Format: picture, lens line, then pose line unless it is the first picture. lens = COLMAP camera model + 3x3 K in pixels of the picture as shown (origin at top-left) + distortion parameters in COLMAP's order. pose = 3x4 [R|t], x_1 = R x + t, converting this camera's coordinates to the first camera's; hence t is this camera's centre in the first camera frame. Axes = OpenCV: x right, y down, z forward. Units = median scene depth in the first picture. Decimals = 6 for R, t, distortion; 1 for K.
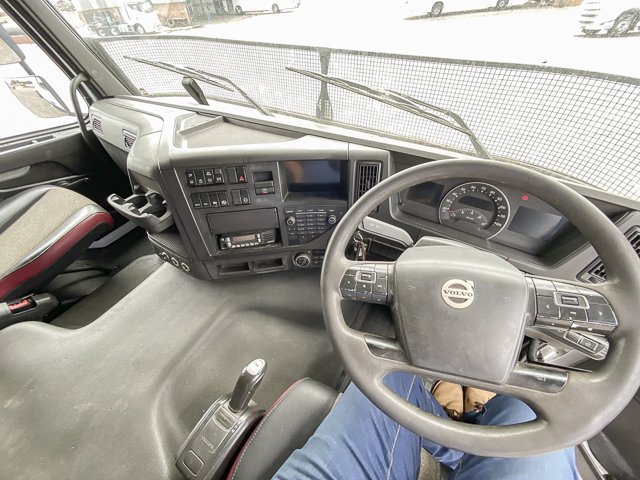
lens RADIAL K [[256.8, 0, 321.5], [0, 256.8, 241.2], [0, 0, 1]] dist [-0.012998, -0.000248]
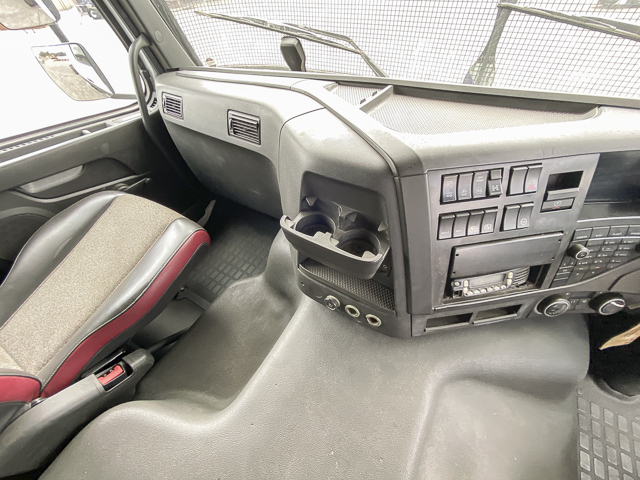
lens RADIAL K [[256.8, 0, 317.3], [0, 256.8, 241.4], [0, 0, 1]] dist [-0.012998, -0.000248]
pose [[0.999682, -0.023555, -0.008963, -0.451399], [0.023984, 0.998397, 0.051258, -0.094380], [0.007741, -0.051457, 0.998645, 0.240544]]
